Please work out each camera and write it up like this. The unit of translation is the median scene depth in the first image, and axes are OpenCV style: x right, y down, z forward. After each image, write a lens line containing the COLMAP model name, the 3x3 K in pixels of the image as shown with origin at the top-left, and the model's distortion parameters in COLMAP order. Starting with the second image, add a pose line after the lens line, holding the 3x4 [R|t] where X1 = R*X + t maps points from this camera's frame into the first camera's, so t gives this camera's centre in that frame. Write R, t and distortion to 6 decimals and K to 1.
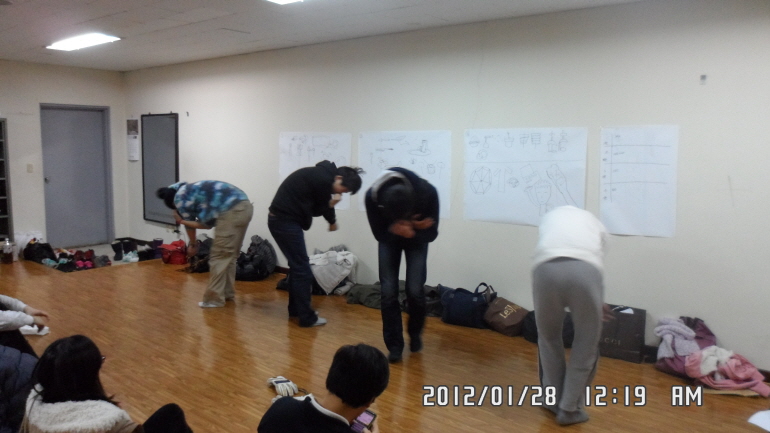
lens RADIAL K [[601.1, 0, 373.1], [0, 601.1, 217.2], [0, 0, 1]] dist [-0.087385, 0.118366]
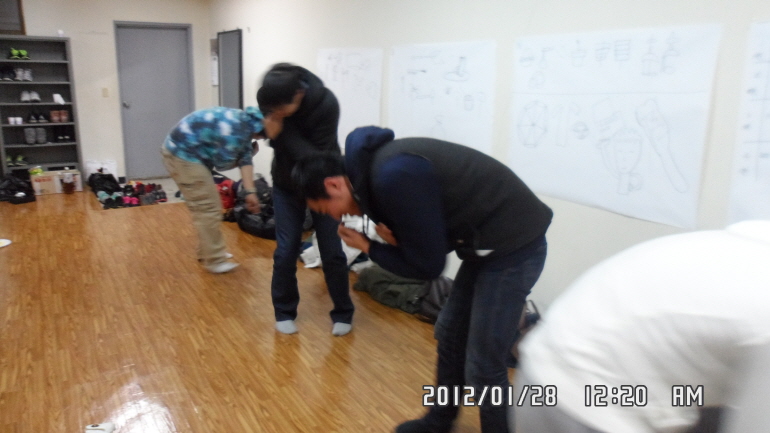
lens RADIAL K [[603.8, 0, 363.8], [0, 603.8, 216.8], [0, 0, 1]] dist [-0.075707, 0.114087]
pose [[0.934344, 0.086403, -0.345739, 0.217613], [-0.045898, 0.991259, 0.123688, -0.033270], [0.353404, -0.099699, 0.930143, 0.346696]]
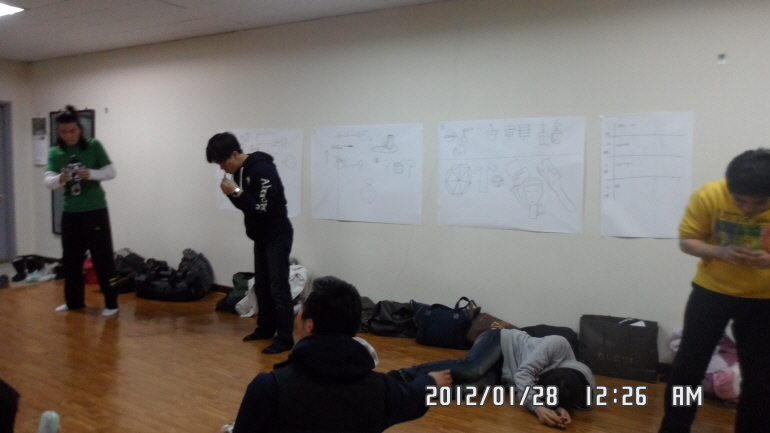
lens RADIAL K [[603.8, 0, 363.8], [0, 603.8, 216.8], [0, 0, 1]] dist [-0.075707, 0.114087]
pose [[0.993506, -0.007525, 0.113531, -0.052660], [0.011076, 0.999468, -0.030679, 0.016700], [-0.113240, 0.031737, 0.993061, 0.133831]]
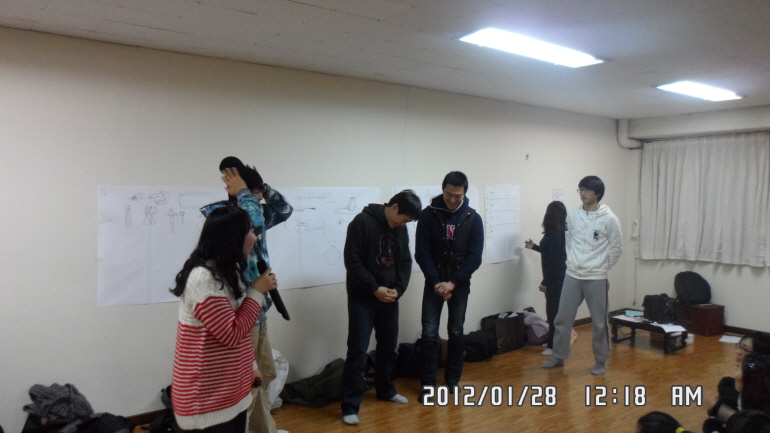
lens RADIAL K [[592.0, 0, 386.8], [0, 592.0, 221.1], [0, 0, 1]] dist [-0.021727, 0.002198]
pose [[0.208859, -0.048740, 0.976731, -0.772530], [0.129849, 0.991296, 0.021701, -0.102957], [-0.969287, 0.122296, 0.213370, 0.745346]]
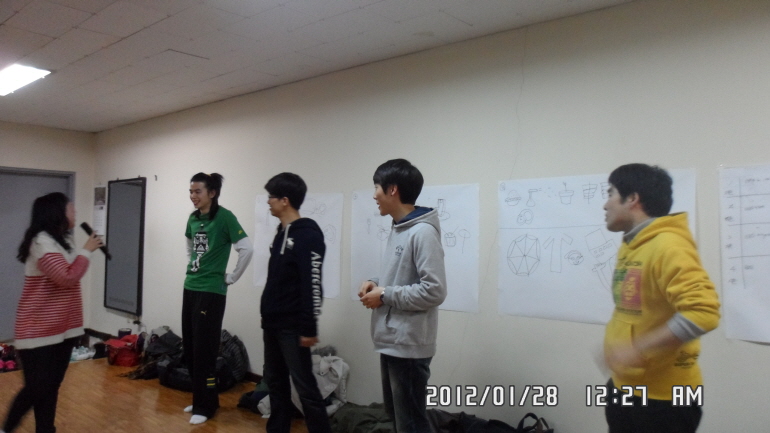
lens RADIAL K [[599.8, 0, 375.7], [0, 599.8, 217.8], [0, 0, 1]] dist [-0.082740, 0.107556]
pose [[0.998904, 0.005636, -0.046456, 0.041223], [-0.012473, 0.988877, -0.148212, -0.001599], [0.045104, 0.148629, 0.987864, 0.300279]]
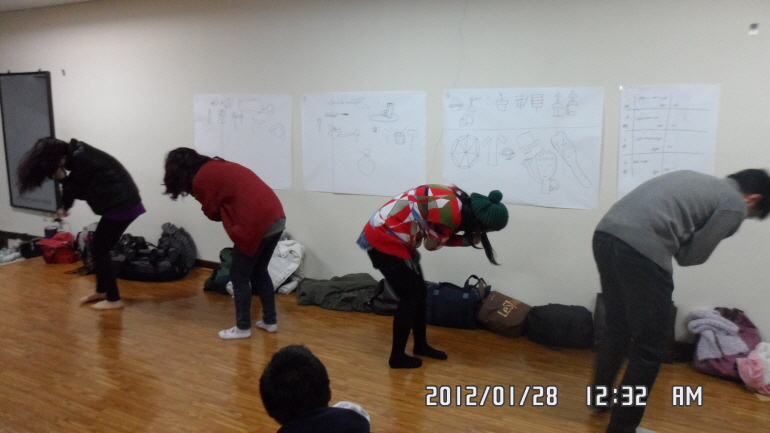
lens RADIAL K [[601.1, 0, 373.1], [0, 601.1, 217.2], [0, 0, 1]] dist [-0.087385, 0.118366]
pose [[0.979393, -0.048780, 0.195986, -0.102075], [0.035234, 0.996781, 0.072020, -0.032809], [-0.198869, -0.063630, 0.977958, 0.194992]]
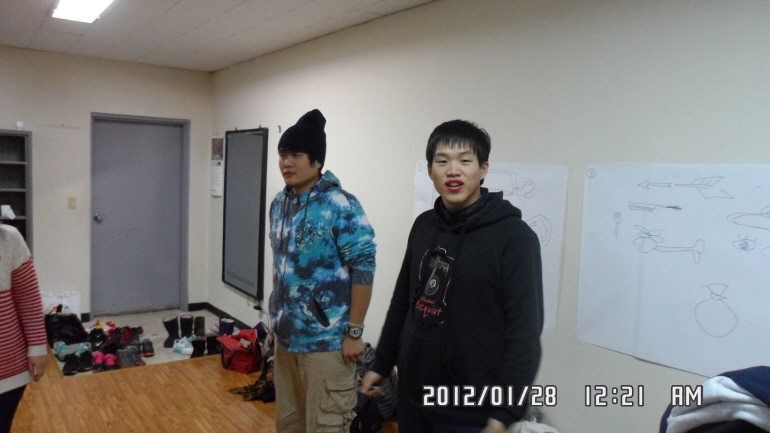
lens RADIAL K [[599.8, 0, 375.7], [0, 599.8, 217.8], [0, 0, 1]] dist [-0.082740, 0.107556]
pose [[0.967205, 0.045364, -0.249914, -0.067211], [-0.057889, 0.997397, -0.042992, -0.079636], [0.247313, 0.056049, 0.967313, 0.578122]]
